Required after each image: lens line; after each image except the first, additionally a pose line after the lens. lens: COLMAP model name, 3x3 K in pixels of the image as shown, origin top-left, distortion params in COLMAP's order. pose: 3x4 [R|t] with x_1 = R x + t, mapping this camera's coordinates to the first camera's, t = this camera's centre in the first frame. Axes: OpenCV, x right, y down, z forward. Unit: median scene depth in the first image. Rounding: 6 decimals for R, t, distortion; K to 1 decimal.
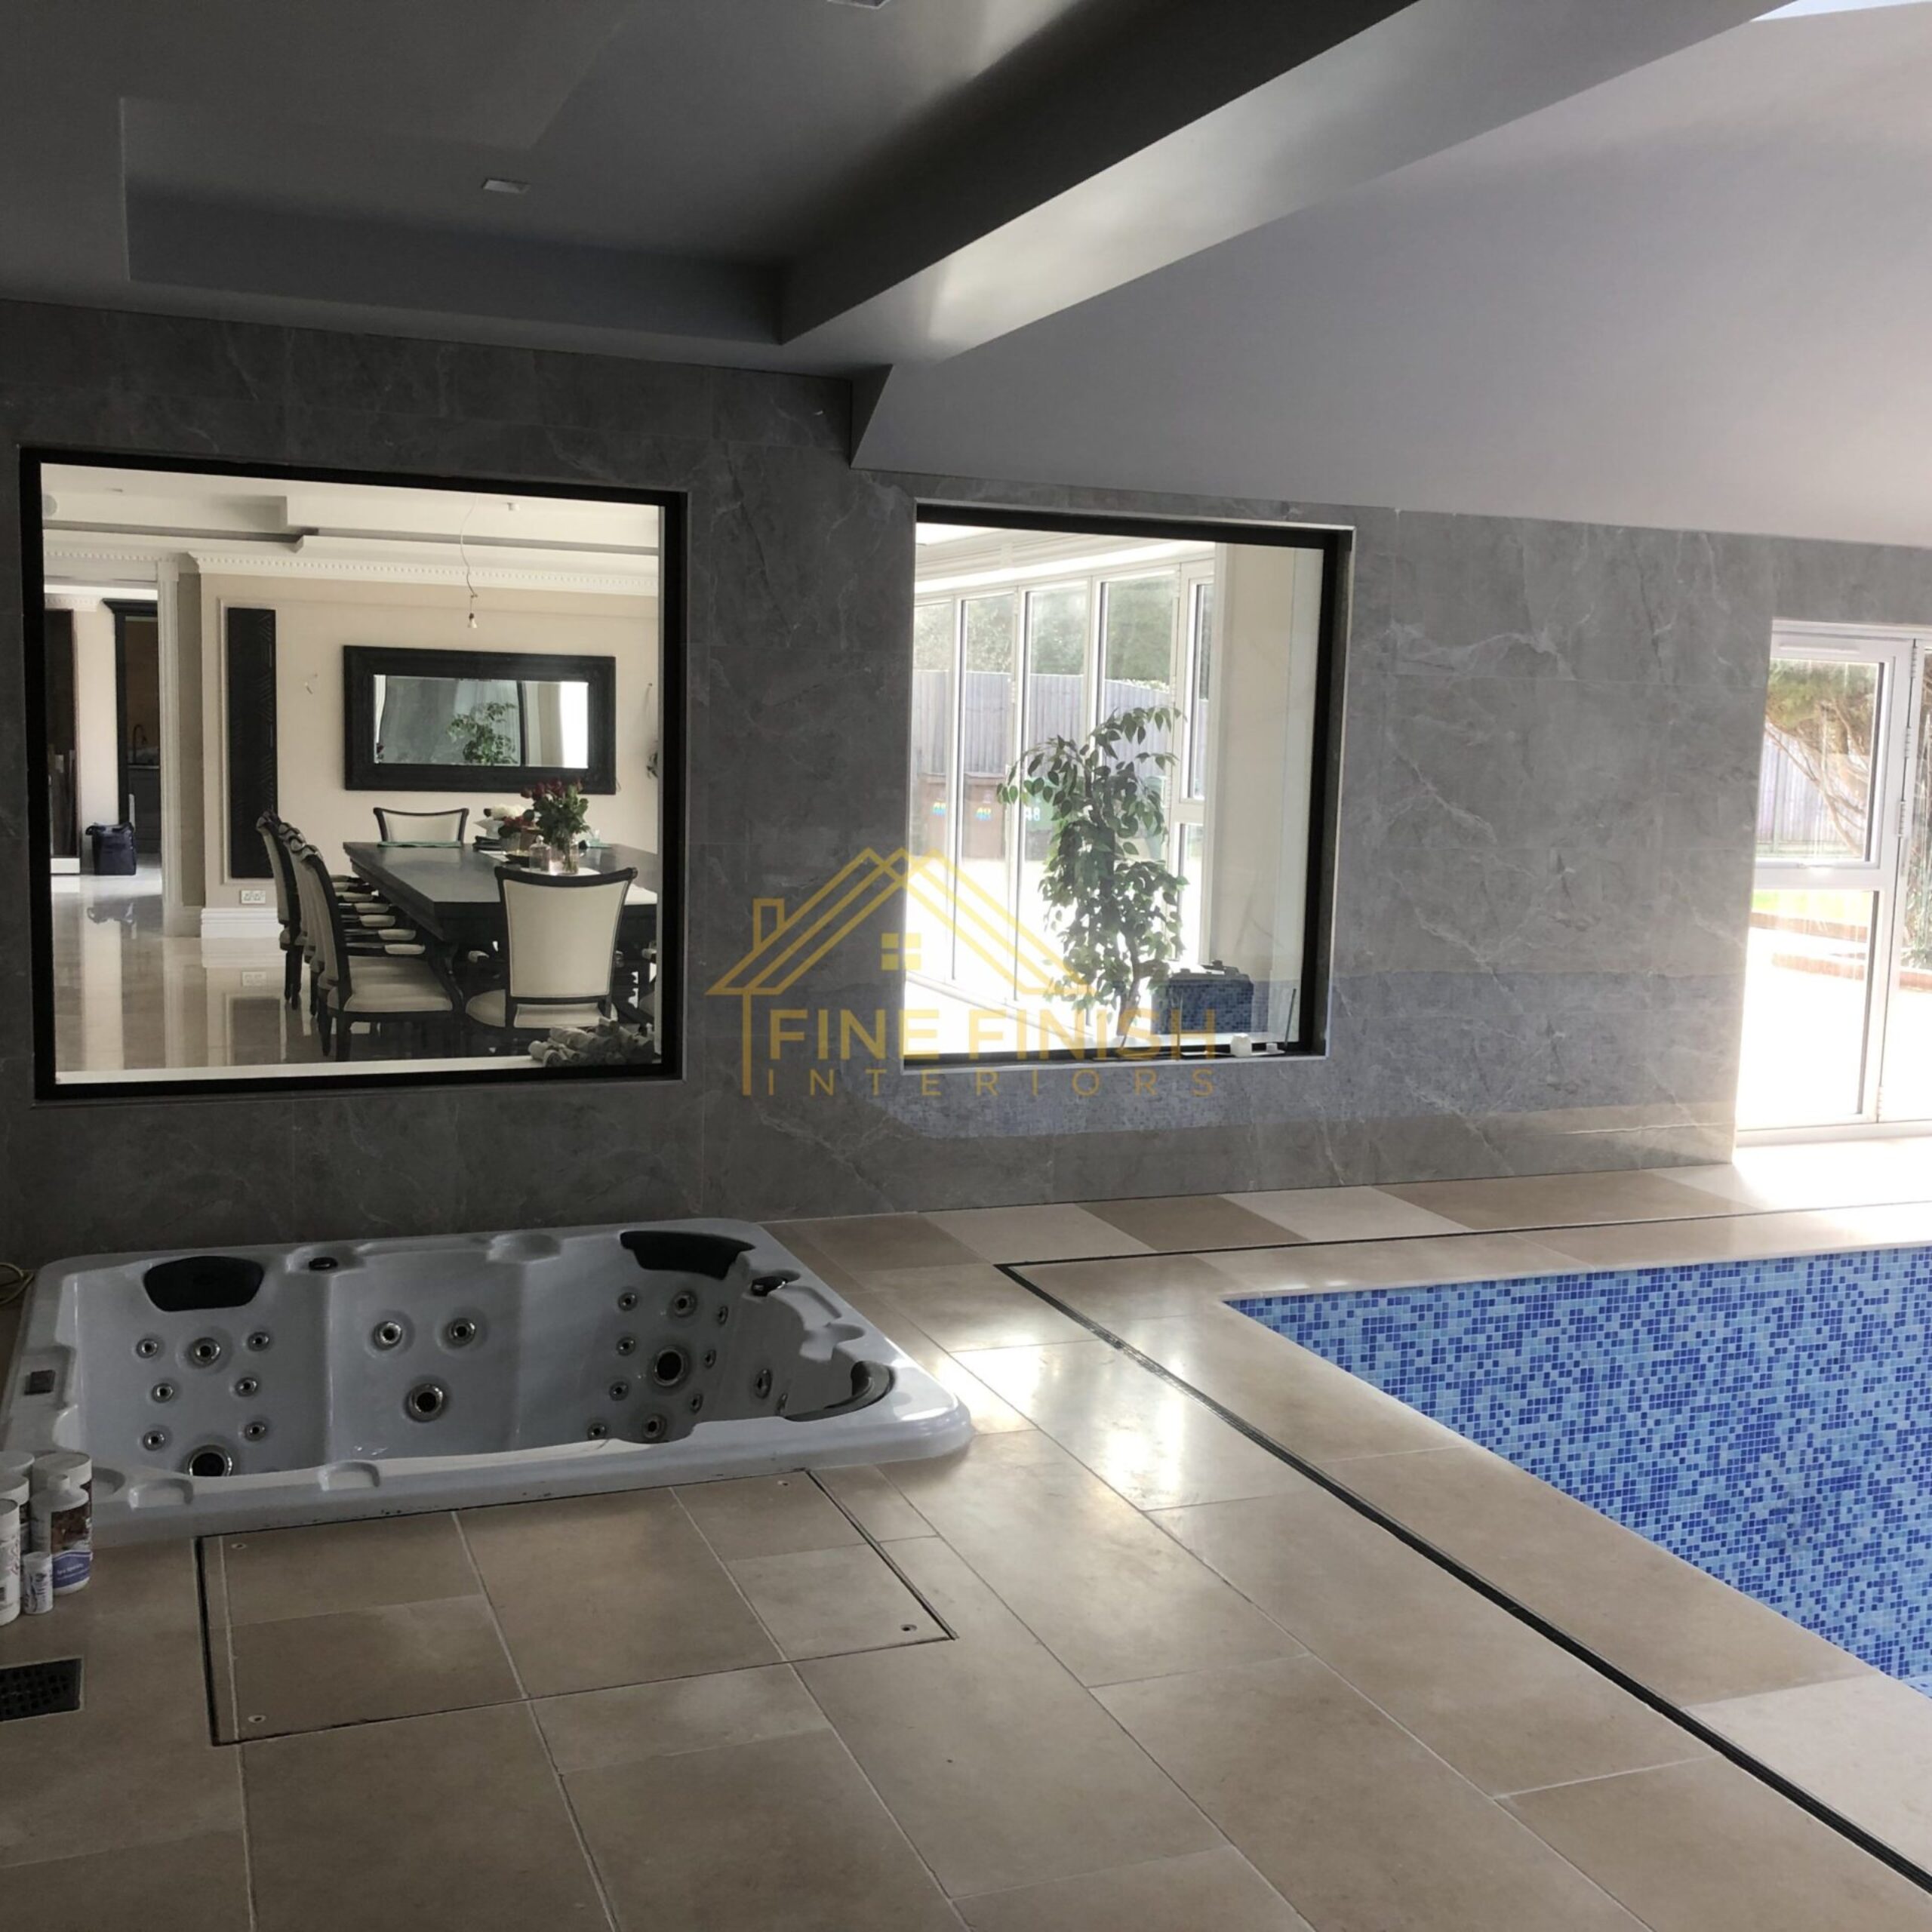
lens RADIAL K [[2117.6, 0, 978.1], [0, 2117.6, 984.2], [0, 0, 1]] dist [0.028854, 0.000000]
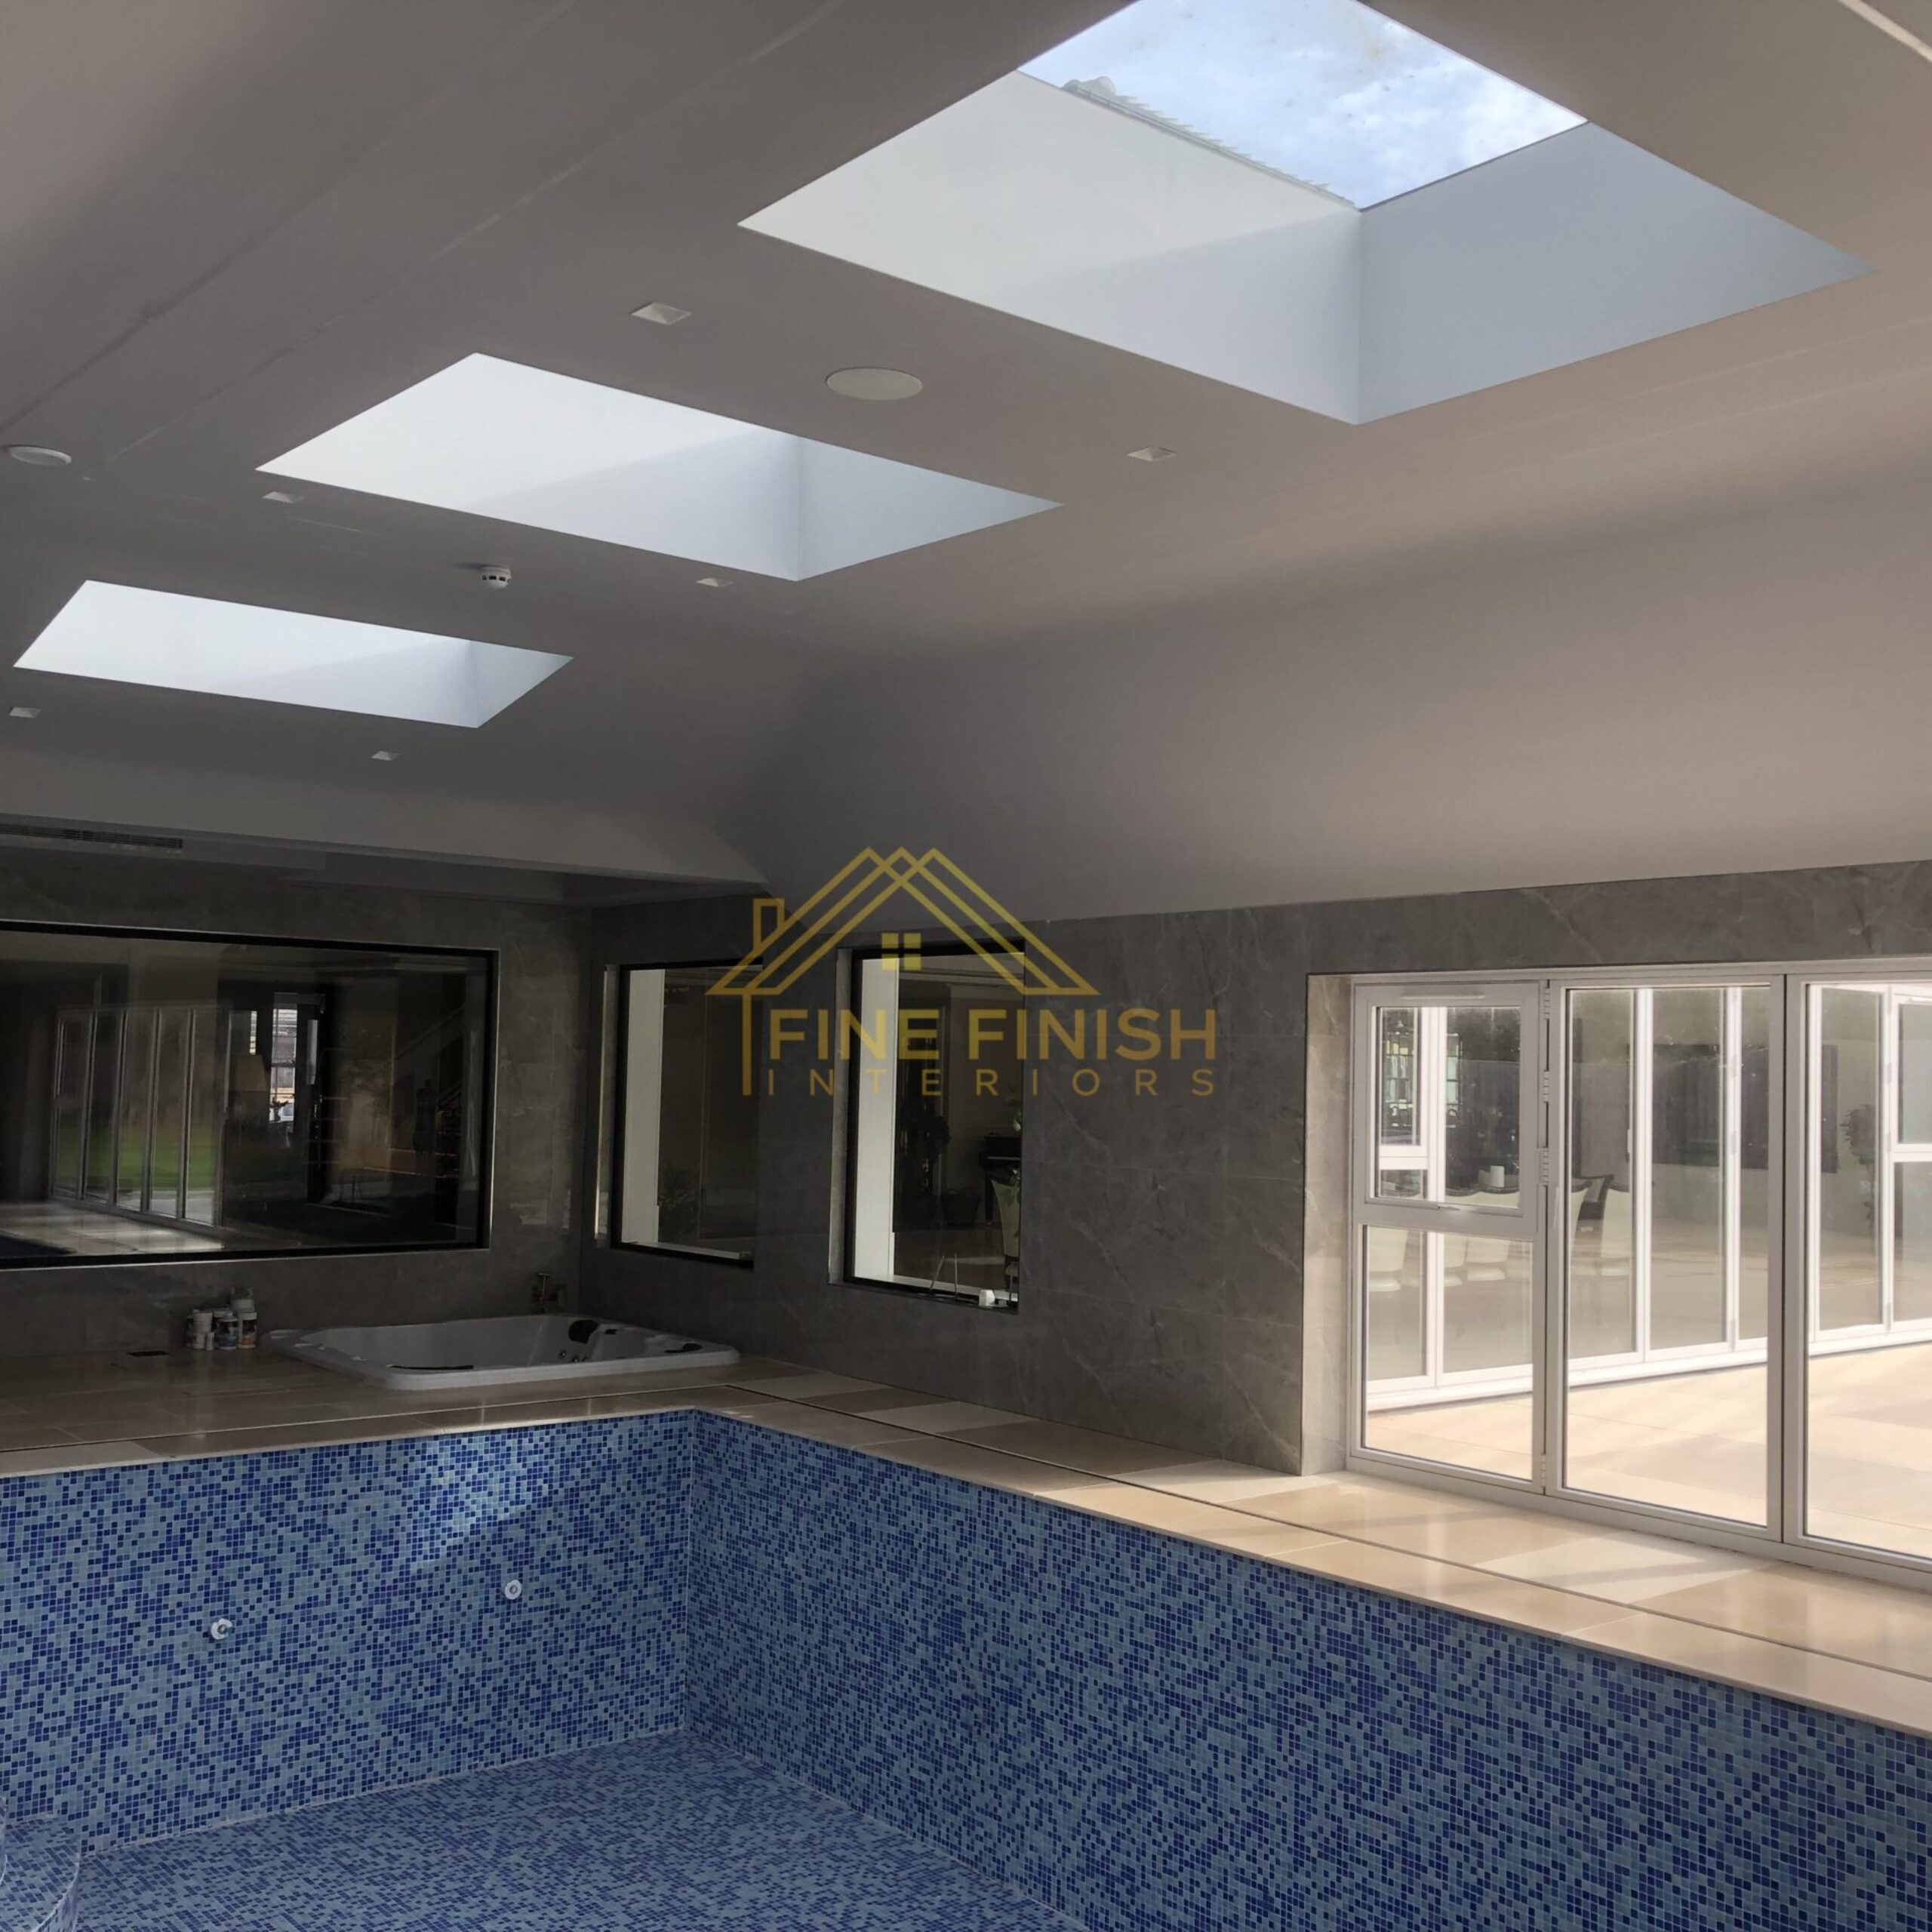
lens RADIAL K [[2117.6, 0, 981.7], [0, 2117.6, 961.4], [0, 0, 1]] dist [0.028854, 0.000000]
pose [[0.295452, -0.069337, -0.952838, 1.555680], [-0.128842, 0.985359, -0.111654, -0.035784], [0.946630, 0.155754, 0.282193, 0.585745]]
